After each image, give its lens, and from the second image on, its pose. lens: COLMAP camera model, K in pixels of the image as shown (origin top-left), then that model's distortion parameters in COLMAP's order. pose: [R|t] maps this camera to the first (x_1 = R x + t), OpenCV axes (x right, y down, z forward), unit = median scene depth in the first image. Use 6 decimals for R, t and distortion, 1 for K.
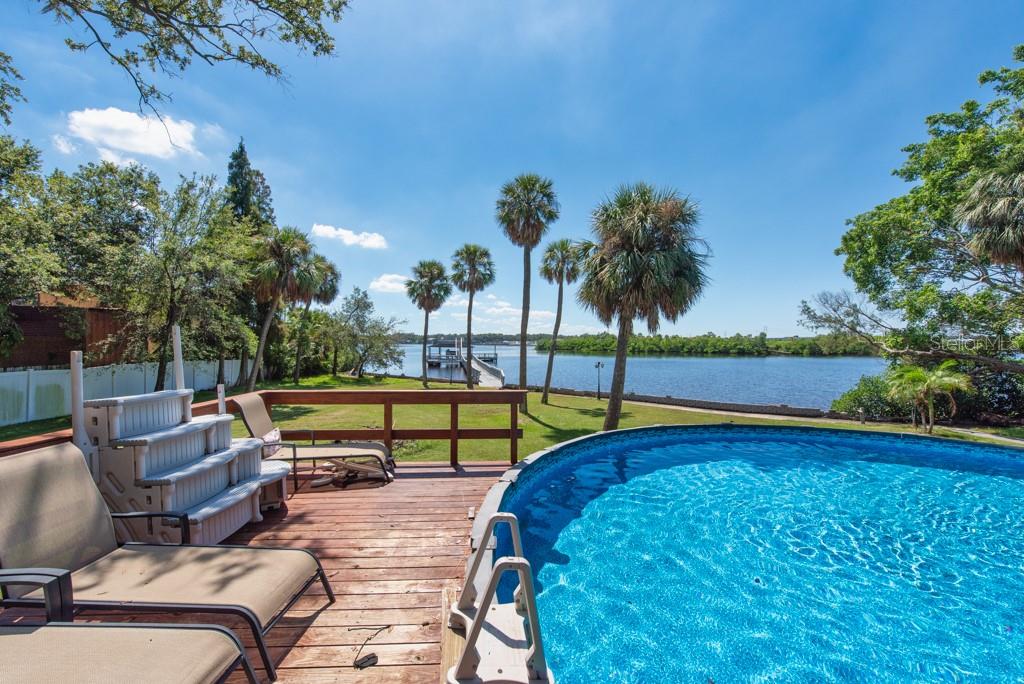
lens RADIAL K [[405.8, 0, 520.7], [0, 405.8, 342.6], [0, 0, 1]] dist [0.005487, -0.000811]
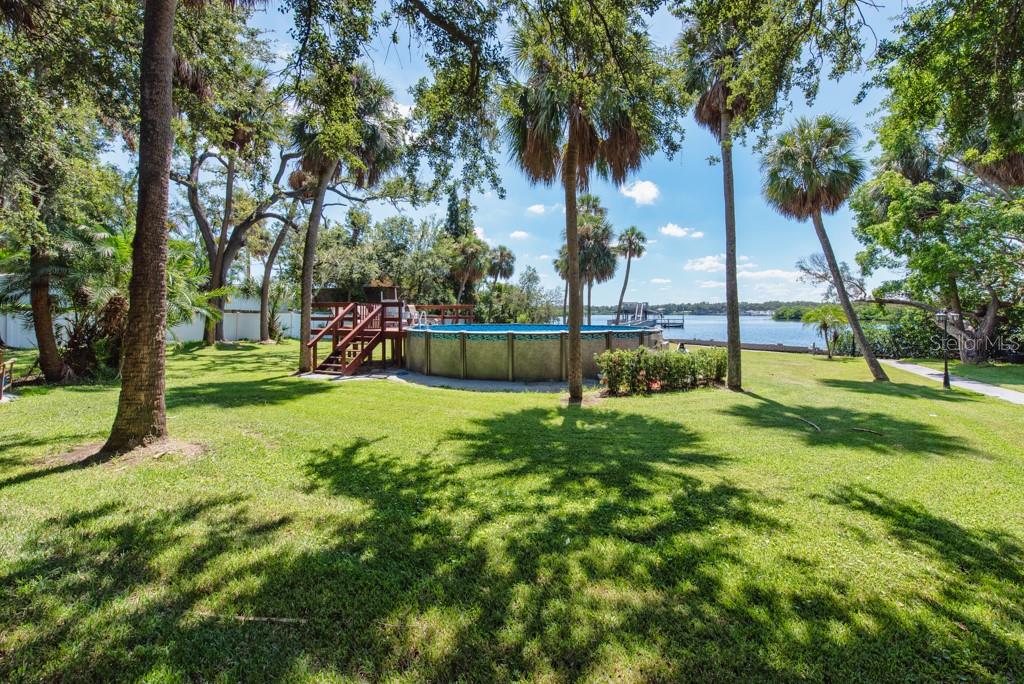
lens RADIAL K [[447.4, 0, 541.4], [0, 447.4, 310.3], [0, 0, 1]] dist [-0.000165, -0.000015]
pose [[0.881914, -0.011507, -0.471270, 0.538695], [0.007522, 0.999918, -0.010339, 0.048203], [0.471351, 0.005574, 0.881928, -0.491584]]
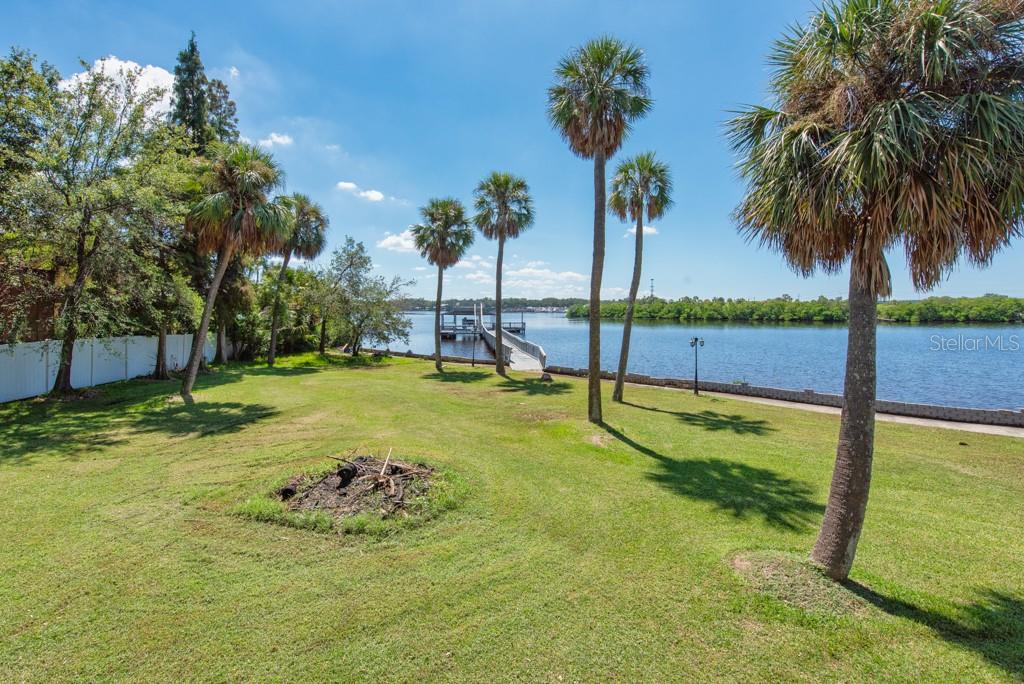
lens RADIAL K [[474.0, 0, 512.8], [0, 474.0, 304.9], [0, 0, 1]] dist [0.005401, 0.000932]
pose [[0.997459, -0.005484, -0.071026, -0.053229], [0.004886, 0.999951, -0.008597, -0.000627], [0.071070, 0.008228, 0.997437, 0.203940]]
